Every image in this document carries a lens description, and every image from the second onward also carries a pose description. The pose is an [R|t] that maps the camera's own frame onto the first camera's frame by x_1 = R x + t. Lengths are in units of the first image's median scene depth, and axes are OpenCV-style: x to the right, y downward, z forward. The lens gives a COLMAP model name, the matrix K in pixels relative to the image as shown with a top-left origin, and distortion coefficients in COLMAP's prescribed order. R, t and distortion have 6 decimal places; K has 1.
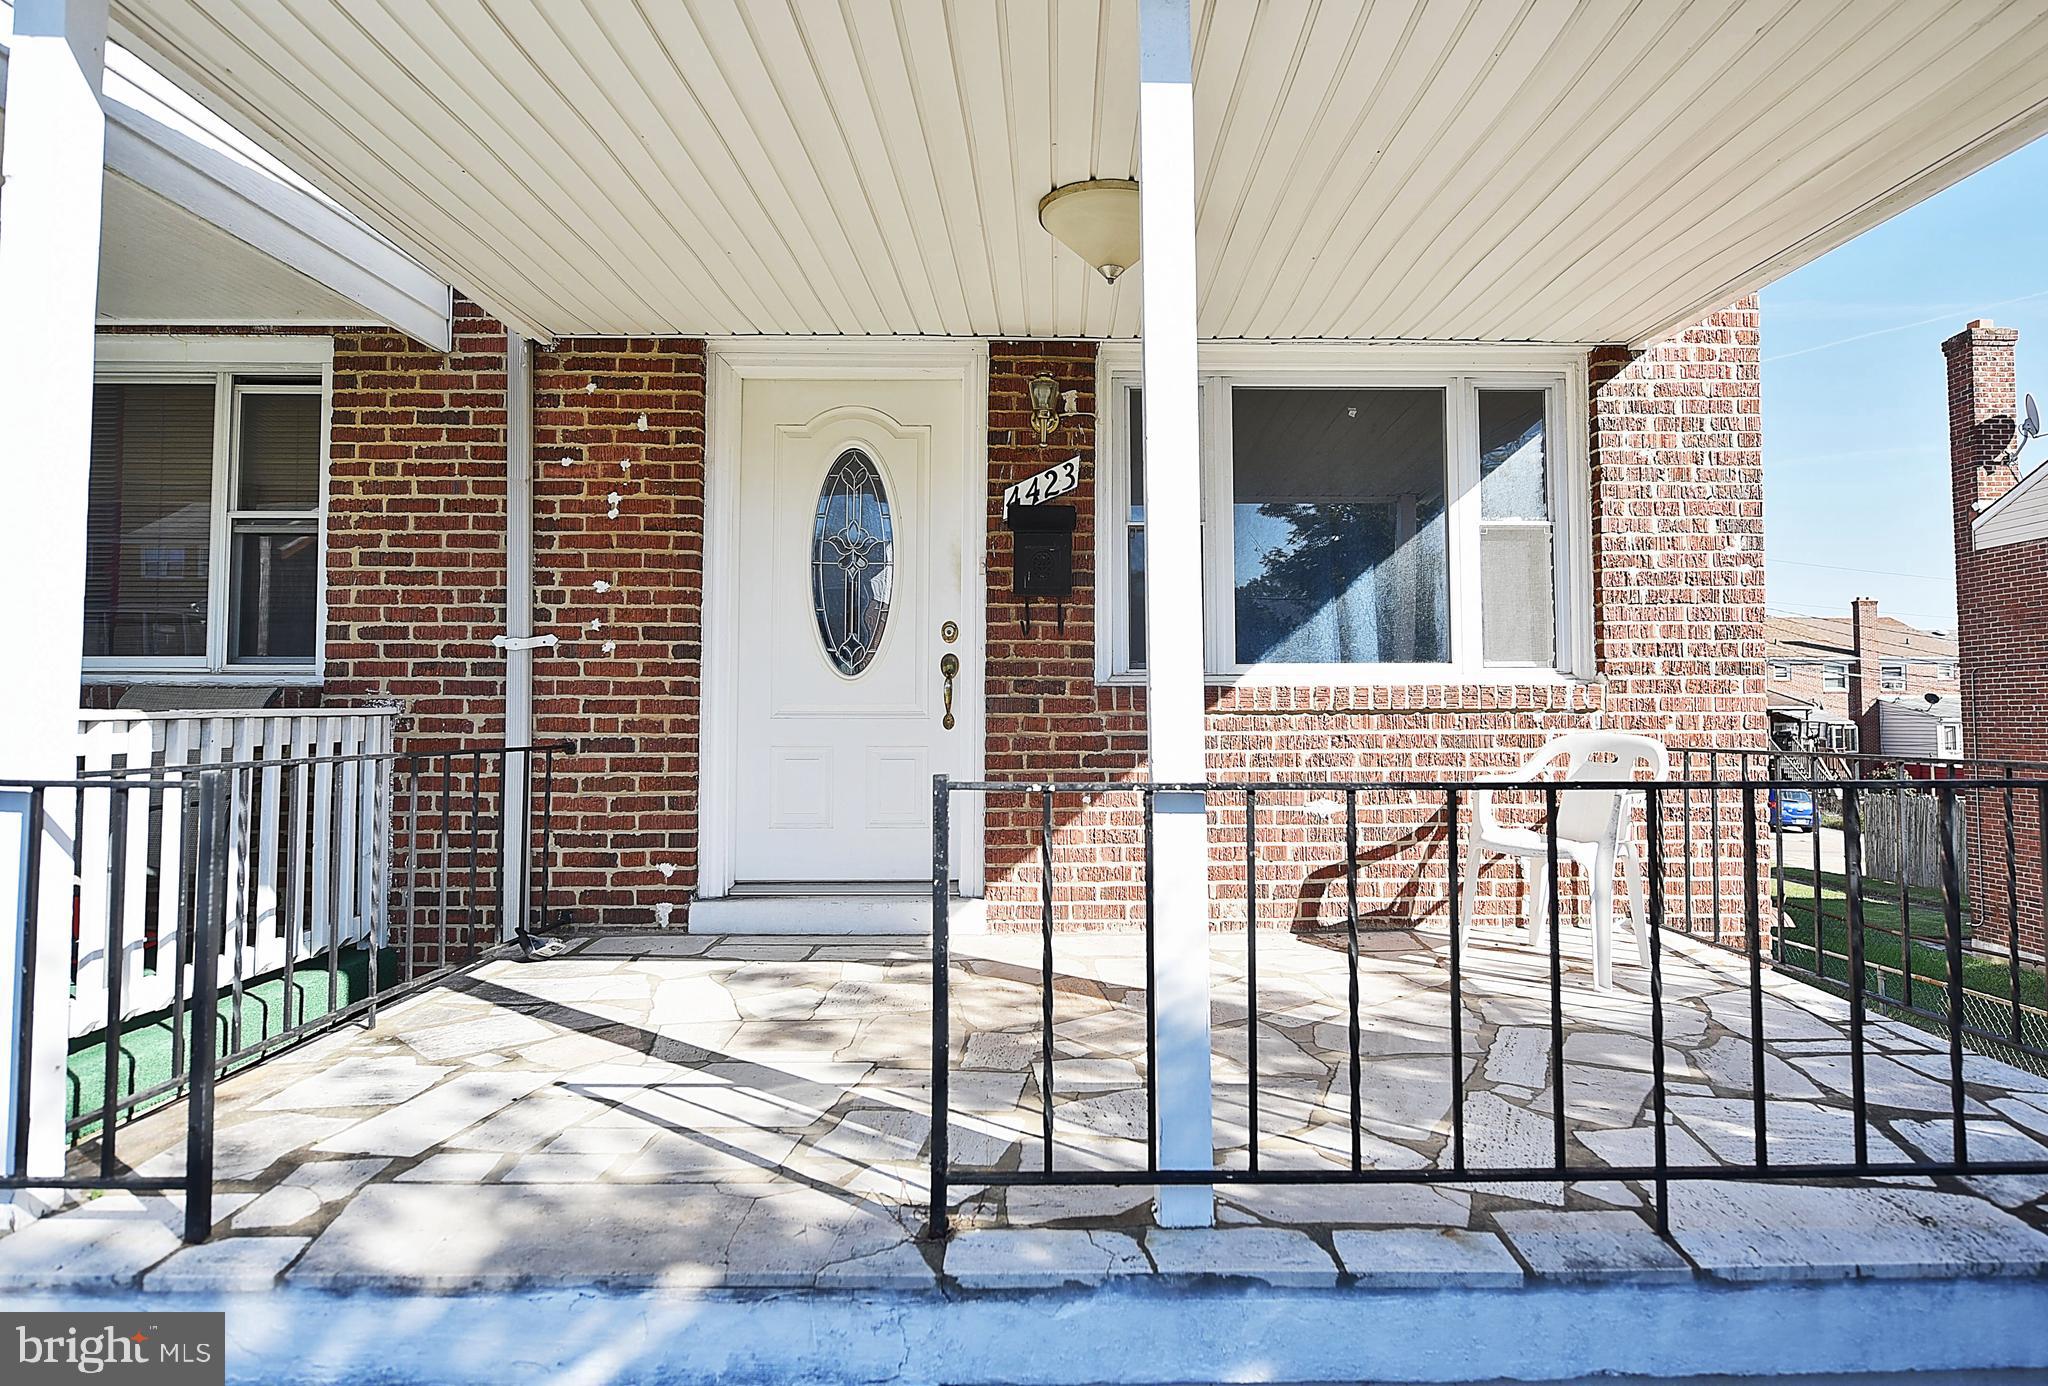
lens RADIAL K [[1185.5, 0, 1025.4], [0, 1185.5, 685.8], [0, 0, 1]] dist [-0.004426, -0.000349]
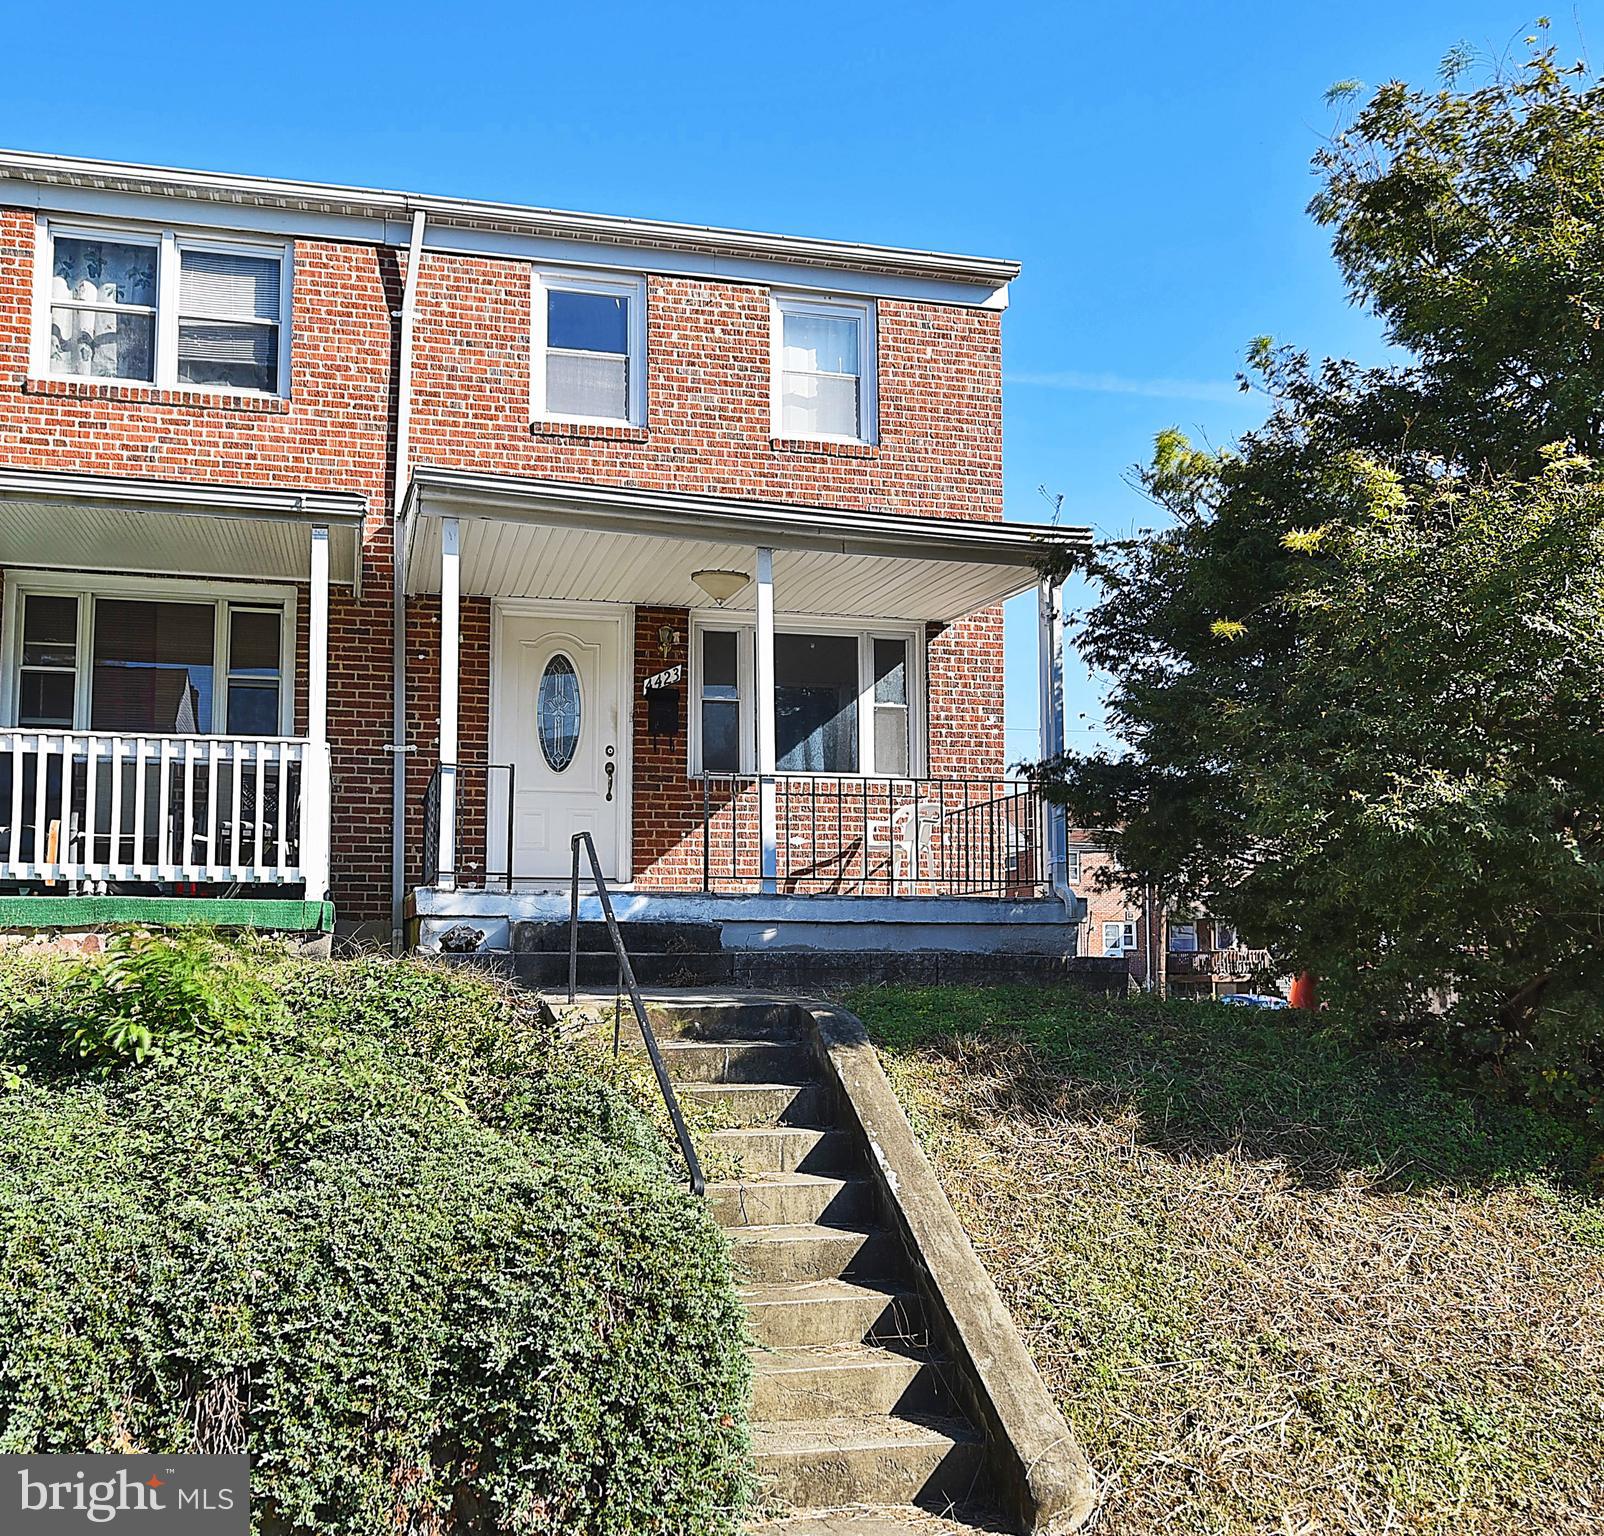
lens RADIAL K [[1632.1, 0, 801.0], [0, 1632.1, 767.5], [0, 0, 1]] dist [-0.000770, 0.000000]
pose [[0.970029, 0.026965, 0.241488, -0.415543], [-0.007751, 0.996752, -0.080164, 0.197729], [-0.242866, 0.075890, 0.967087, -1.692761]]
